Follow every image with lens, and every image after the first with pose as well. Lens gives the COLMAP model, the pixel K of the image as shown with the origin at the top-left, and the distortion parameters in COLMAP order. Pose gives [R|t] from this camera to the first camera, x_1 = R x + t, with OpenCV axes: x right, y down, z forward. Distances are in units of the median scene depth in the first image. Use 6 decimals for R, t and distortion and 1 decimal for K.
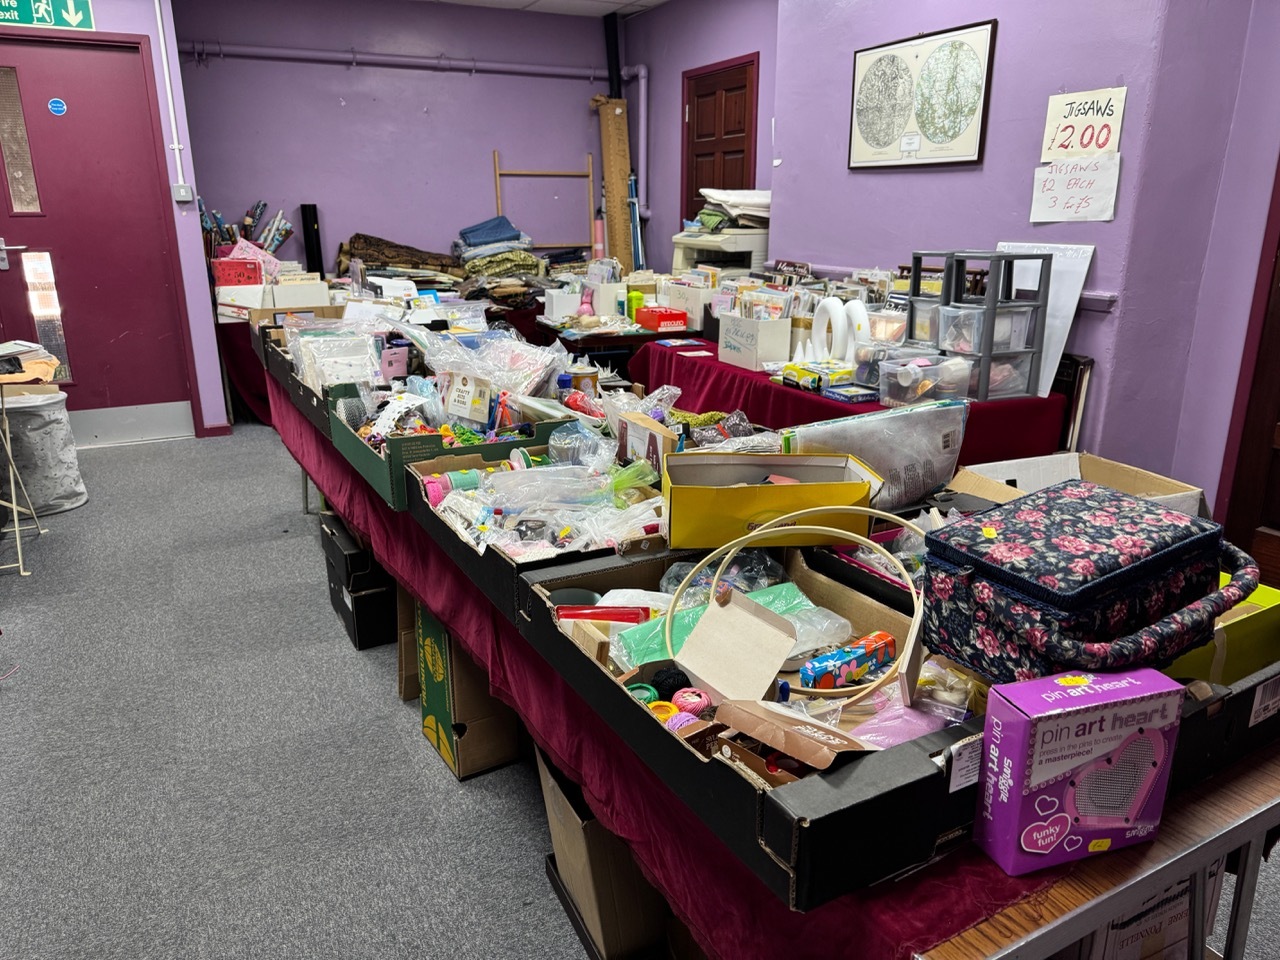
lens RADIAL K [[904.6, 0, 640.0], [0, 904.6, 480.0], [0, 0, 1]] dist [0.092978, -0.113364]
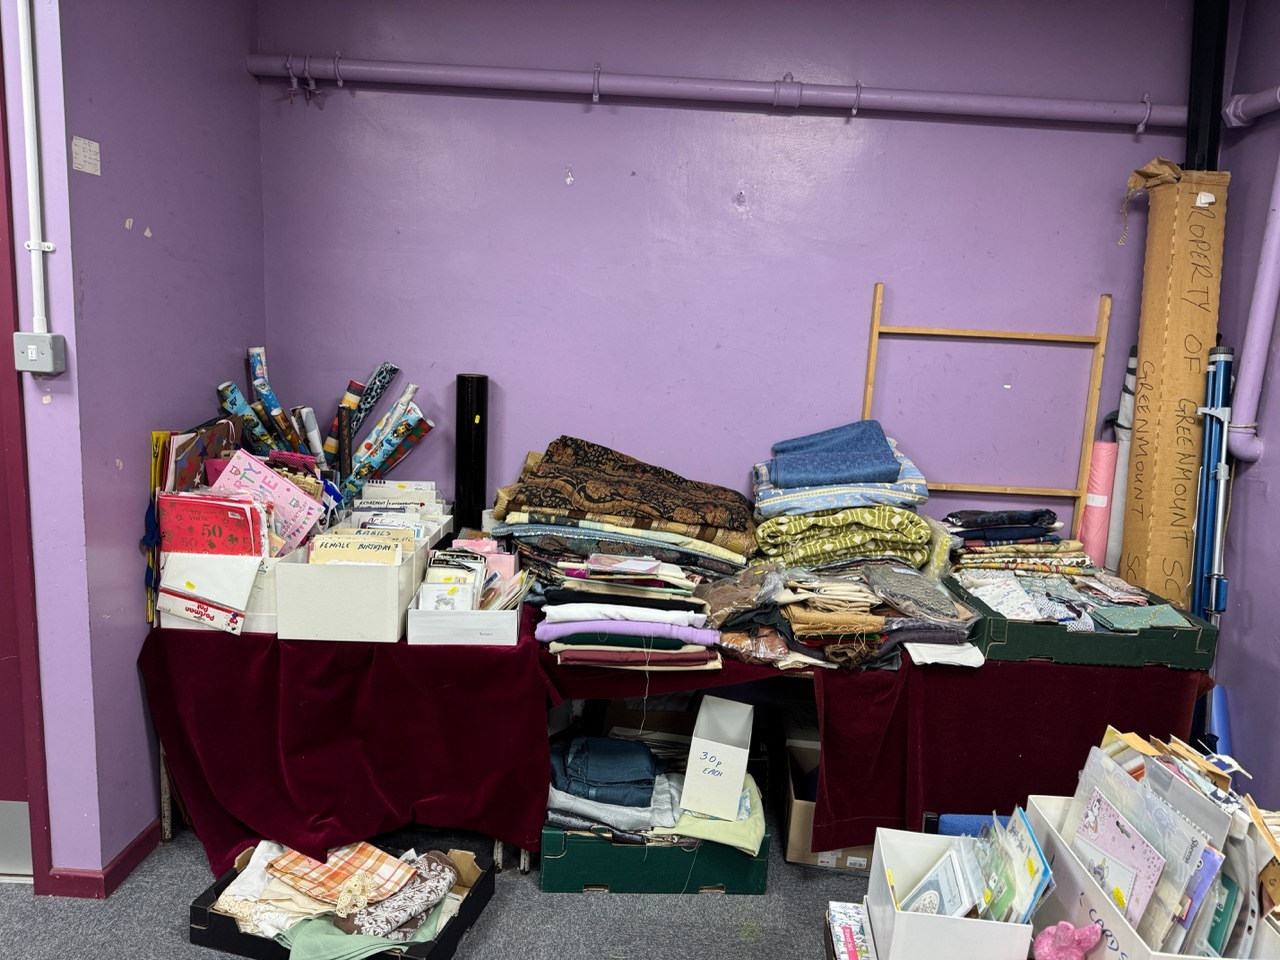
lens RADIAL K [[904.6, 0, 640.0], [0, 904.6, 480.0], [0, 0, 1]] dist [0.092978, -0.113364]
pose [[0.885384, 0.131144, -0.445979, -0.048465], [-0.189476, 0.977879, -0.088606, -0.206008], [0.424494, 0.162953, 0.890647, 0.573492]]
